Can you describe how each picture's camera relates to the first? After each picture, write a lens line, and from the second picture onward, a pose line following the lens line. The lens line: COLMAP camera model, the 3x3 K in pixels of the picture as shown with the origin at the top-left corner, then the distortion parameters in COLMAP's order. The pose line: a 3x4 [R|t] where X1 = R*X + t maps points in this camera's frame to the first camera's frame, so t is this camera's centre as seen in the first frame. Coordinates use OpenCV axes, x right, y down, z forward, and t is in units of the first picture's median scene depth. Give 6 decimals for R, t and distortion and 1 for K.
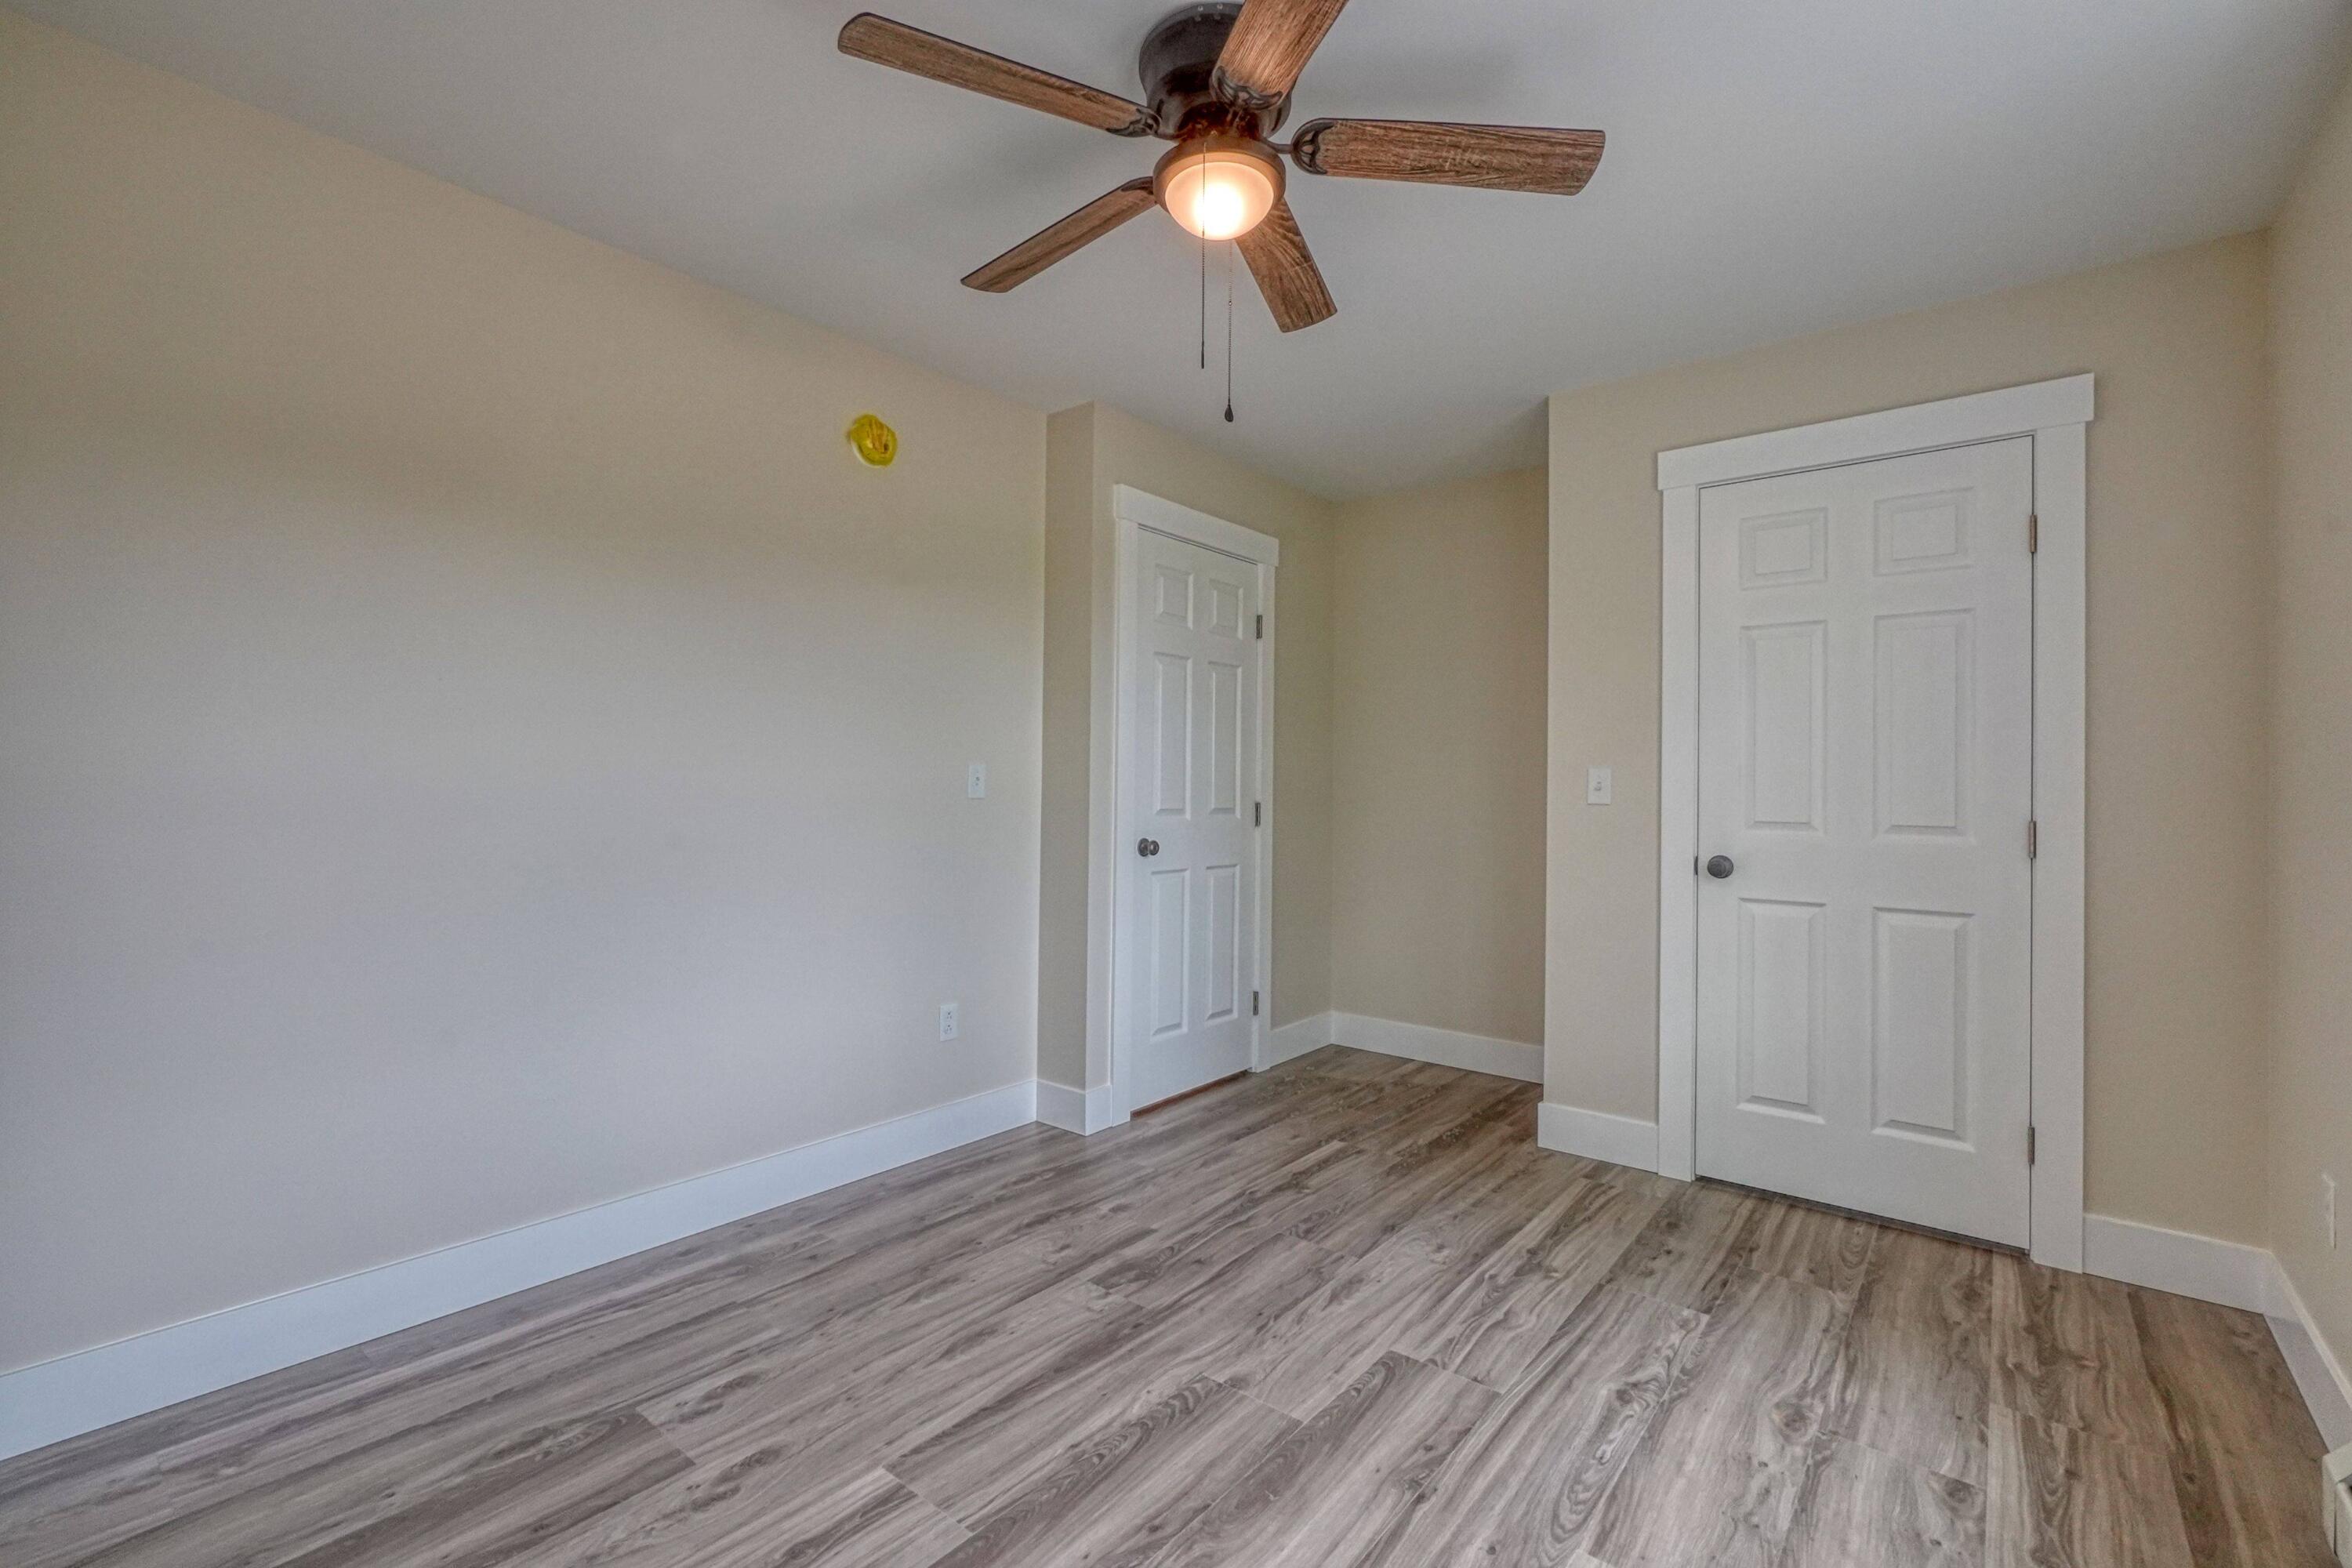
lens RADIAL K [[1017.1, 0, 1158.8], [0, 1017.1, 774.0], [0, 0, 1]] dist [-0.011927, 0.006077]
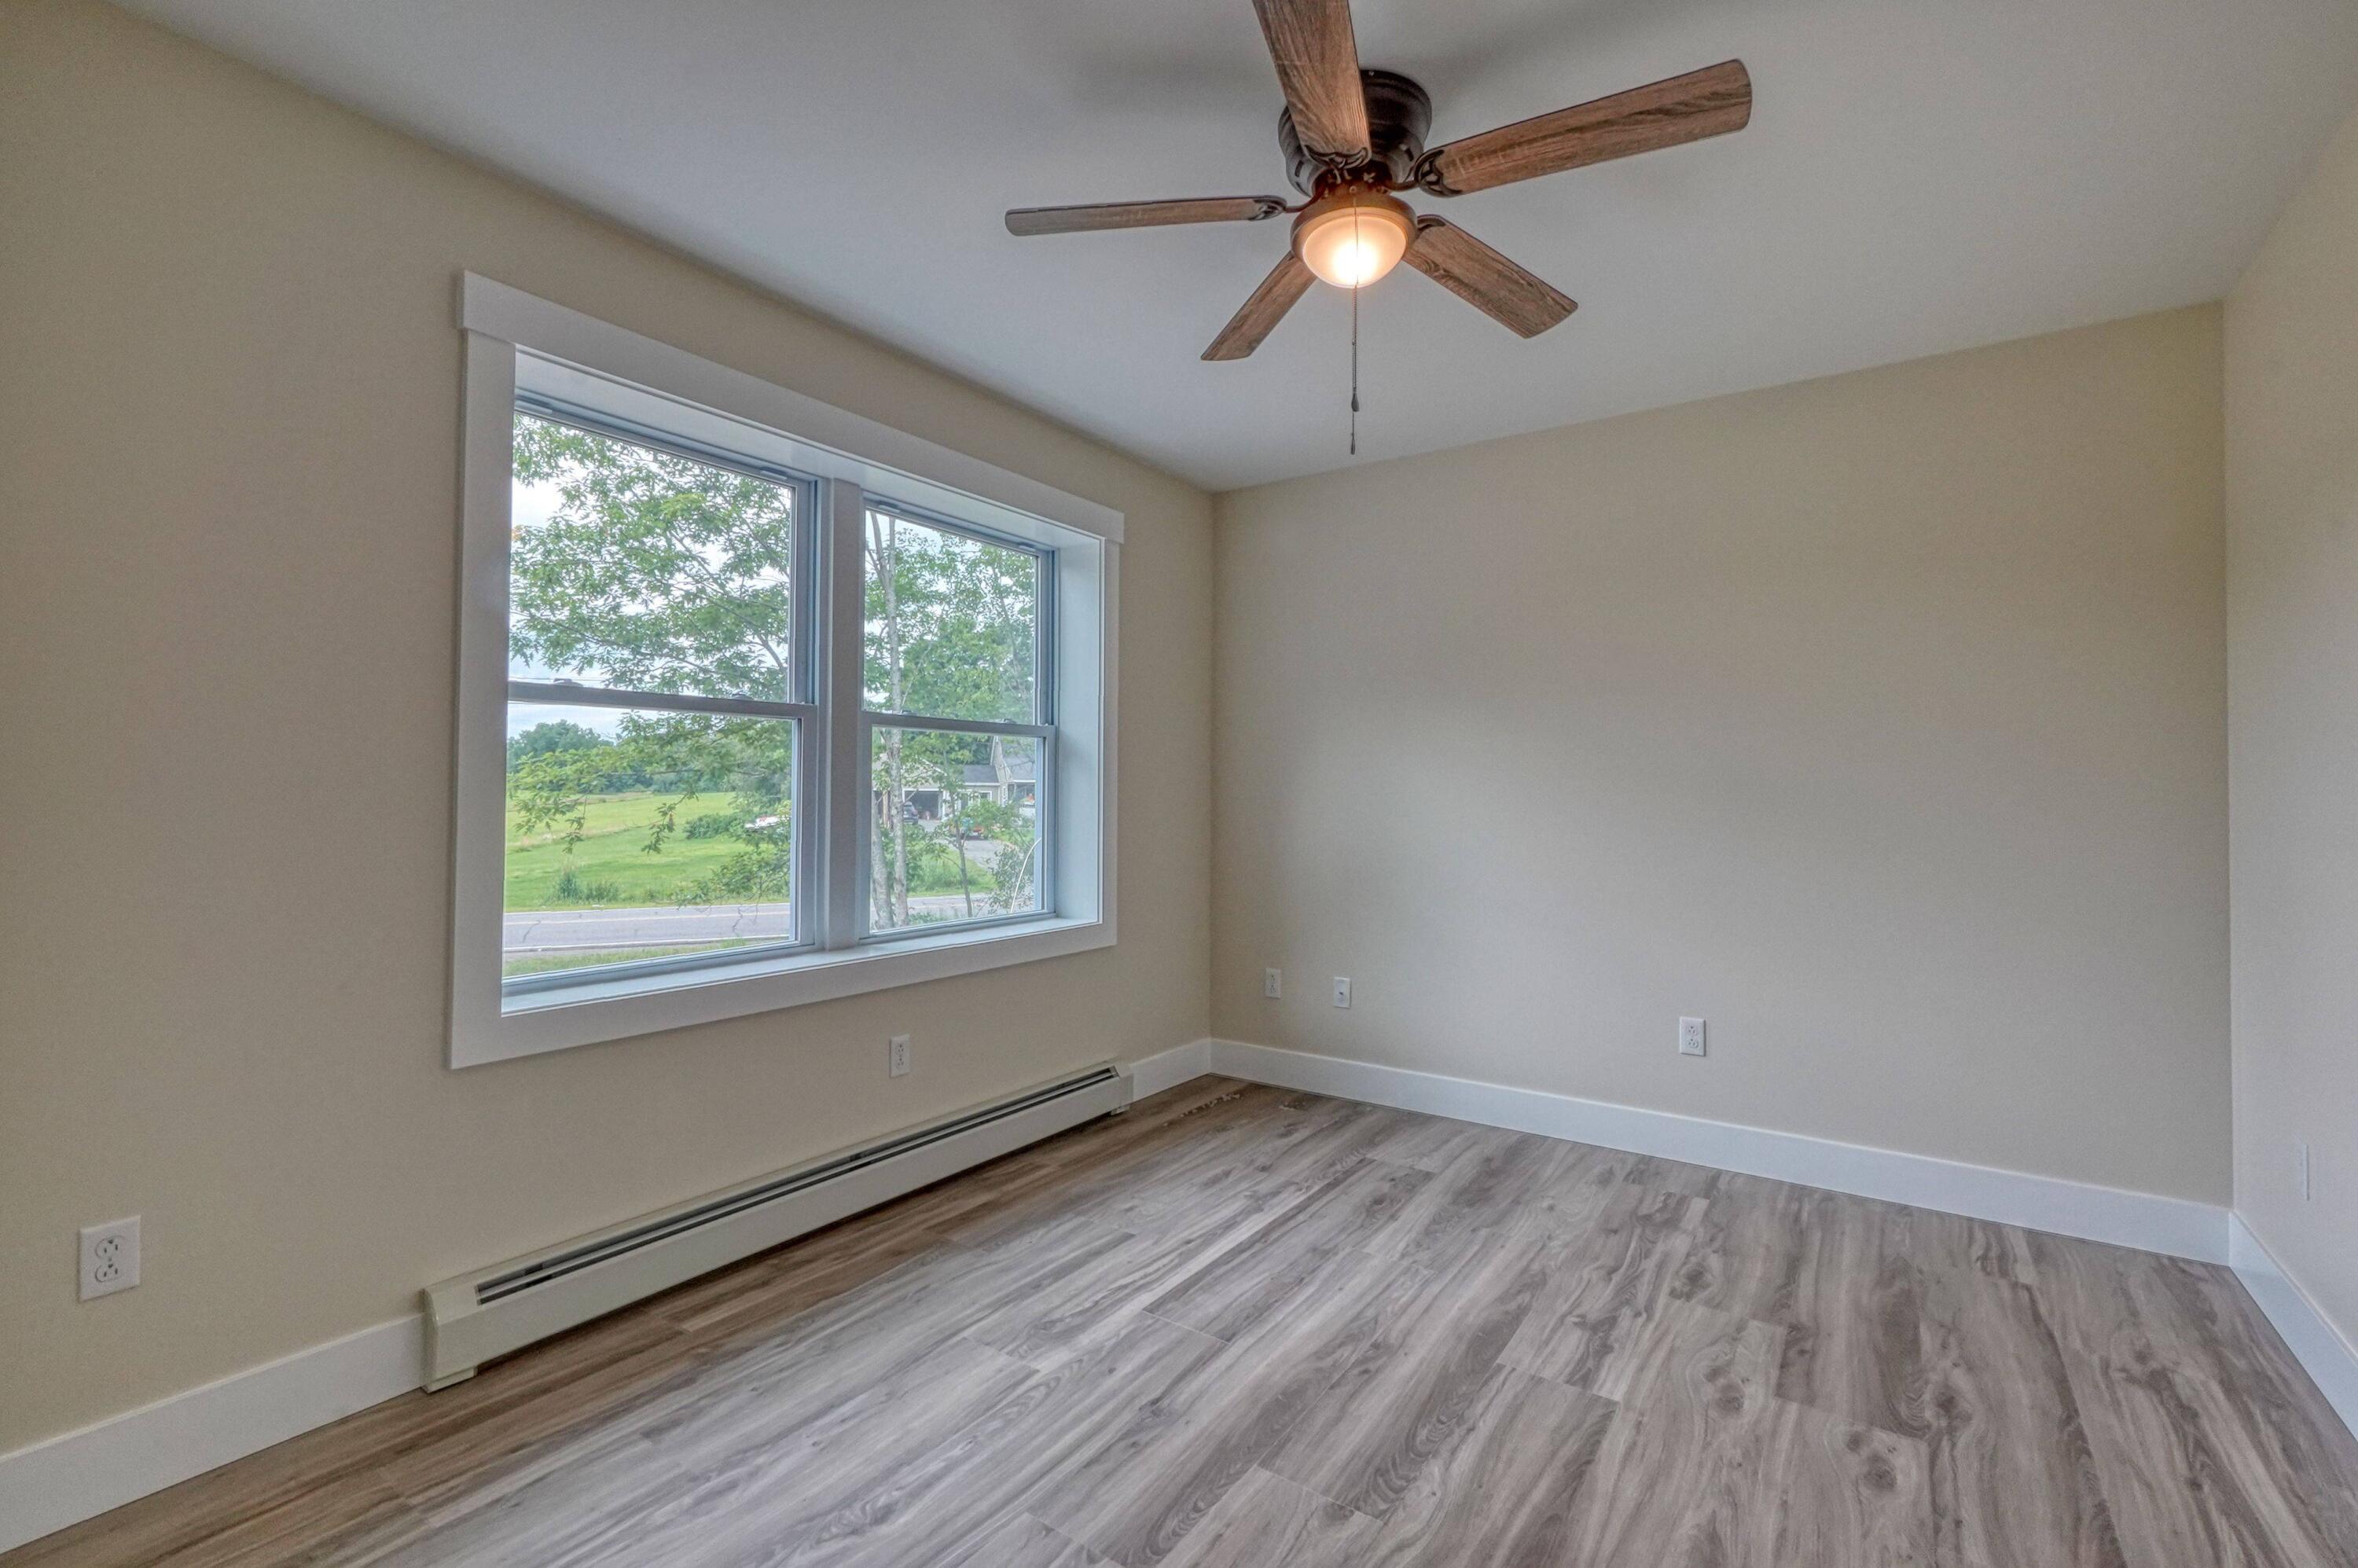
lens RADIAL K [[1019.7, 0, 1161.8], [0, 1019.7, 774.0], [0, 0, 1]] dist [-0.011927, 0.006077]
pose [[-0.996412, -0.023412, -0.081332, 0.331202], [-0.020646, 0.999185, -0.034675, 0.024249], [0.082078, -0.032872, -0.996084, 2.003268]]
